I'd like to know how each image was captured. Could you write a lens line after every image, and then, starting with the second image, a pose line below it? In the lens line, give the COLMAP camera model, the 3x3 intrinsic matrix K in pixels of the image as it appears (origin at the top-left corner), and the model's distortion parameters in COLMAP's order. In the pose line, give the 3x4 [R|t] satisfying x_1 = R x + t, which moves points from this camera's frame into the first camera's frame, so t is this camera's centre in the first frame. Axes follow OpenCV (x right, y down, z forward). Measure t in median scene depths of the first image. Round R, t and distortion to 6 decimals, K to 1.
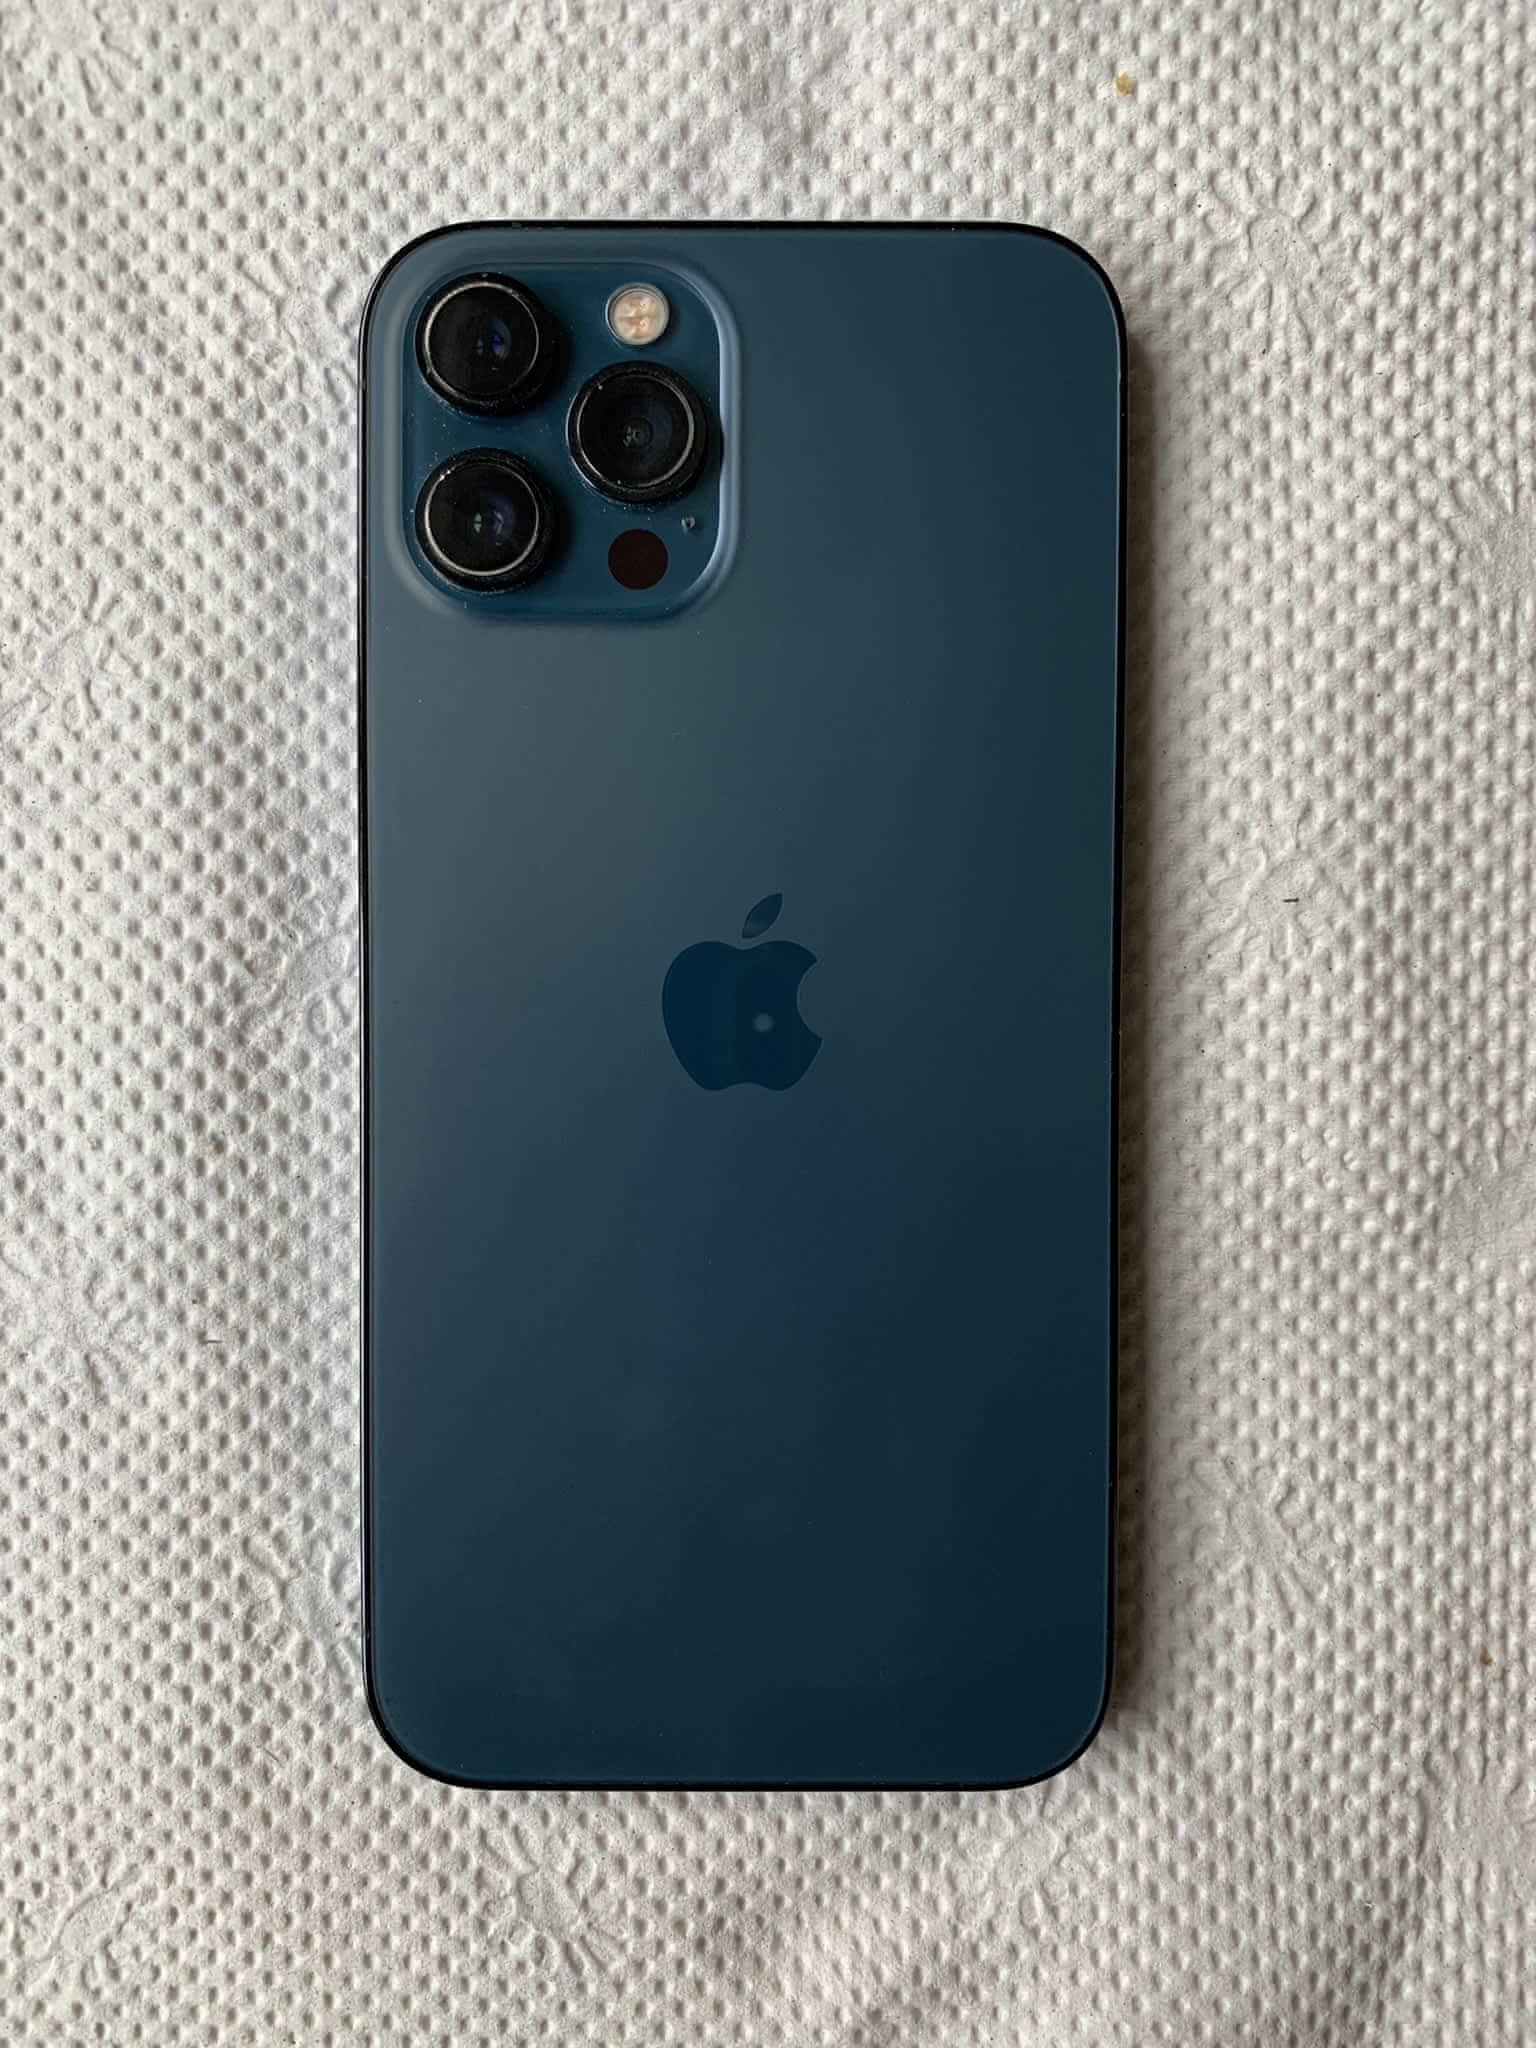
lens RADIAL K [[1608.8, 0, 763.1], [0, 1608.8, 1019.6], [0, 0, 1]] dist [-0.040931, 0.012312]
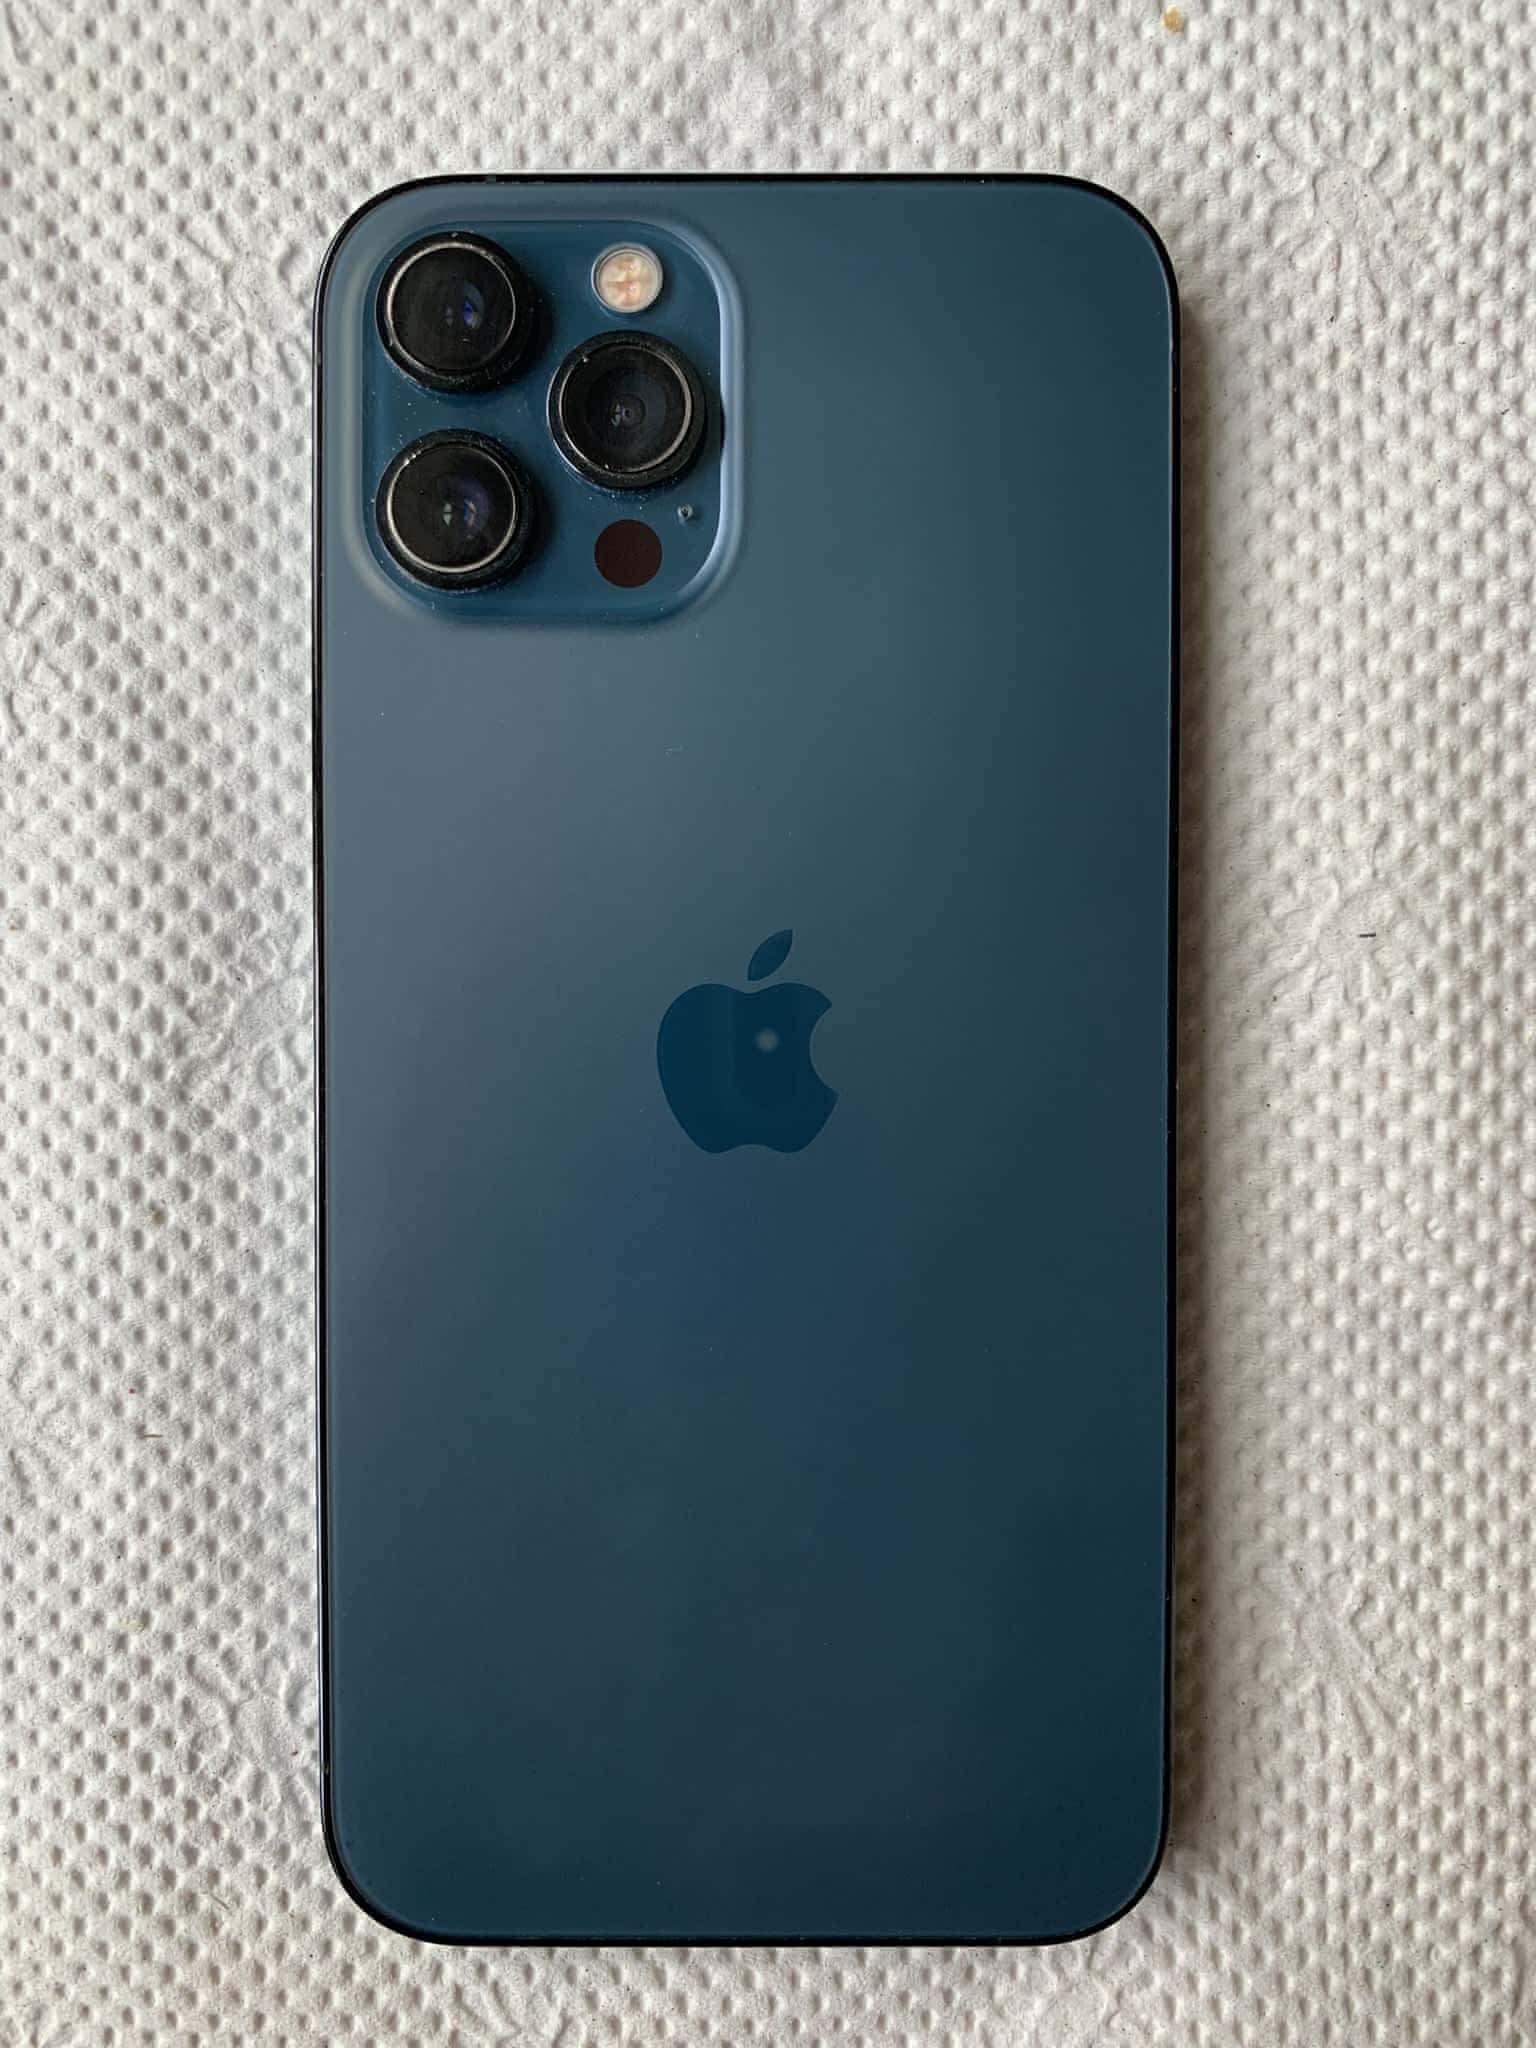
lens RADIAL K [[1608.8, 0, 780.5], [0, 1608.8, 1023.2], [0, 0, 1]] dist [-0.040931, 0.012312]
pose [[0.999970, -0.003483, 0.006953, -0.000944], [0.003651, 0.999699, -0.024253, -0.005446], [-0.006866, 0.024278, 0.999682, 0.114137]]
